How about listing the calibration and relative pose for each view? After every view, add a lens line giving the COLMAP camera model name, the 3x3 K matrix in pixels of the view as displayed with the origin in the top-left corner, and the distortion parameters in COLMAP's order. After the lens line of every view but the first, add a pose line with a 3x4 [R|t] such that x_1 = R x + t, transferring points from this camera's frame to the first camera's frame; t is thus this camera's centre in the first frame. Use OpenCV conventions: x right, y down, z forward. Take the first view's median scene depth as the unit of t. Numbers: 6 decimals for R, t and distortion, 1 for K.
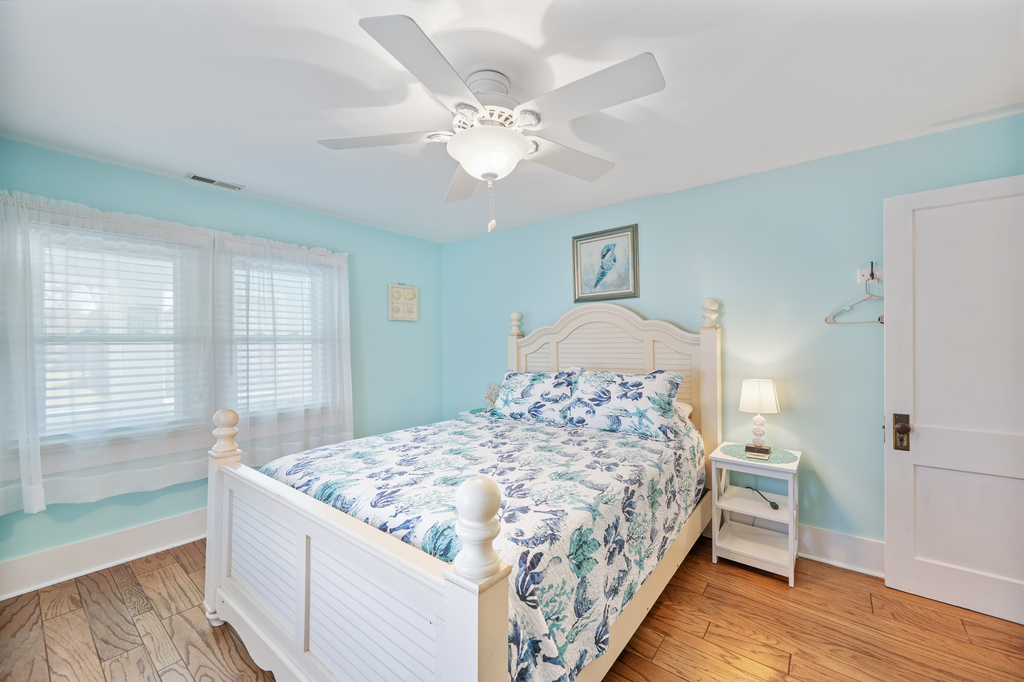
lens RADIAL K [[407.9, 0, 512.0], [0, 407.9, 341.0], [0, 0, 1]] dist [-0.000123, -0.000015]
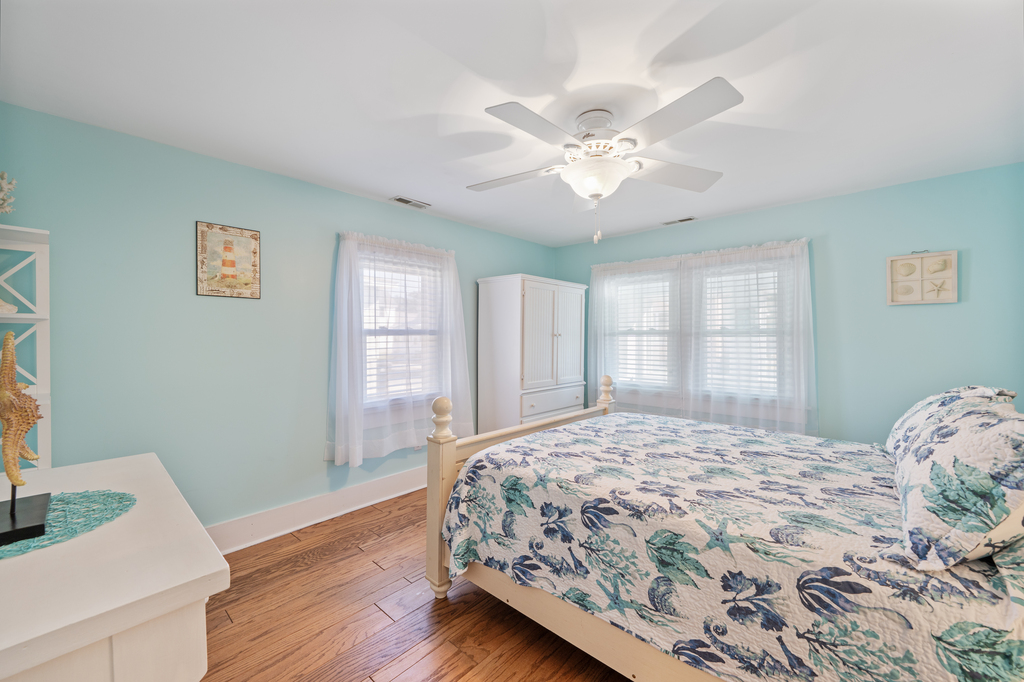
lens RADIAL K [[407.9, 0, 512.0], [0, 407.9, 341.0], [0, 0, 1]] dist [-0.000123, -0.000015]
pose [[-0.074385, 0.016567, -0.997092, 0.864656], [0.004060, 0.999859, 0.016310, -0.002013], [0.997221, -0.002835, -0.074441, 0.635493]]
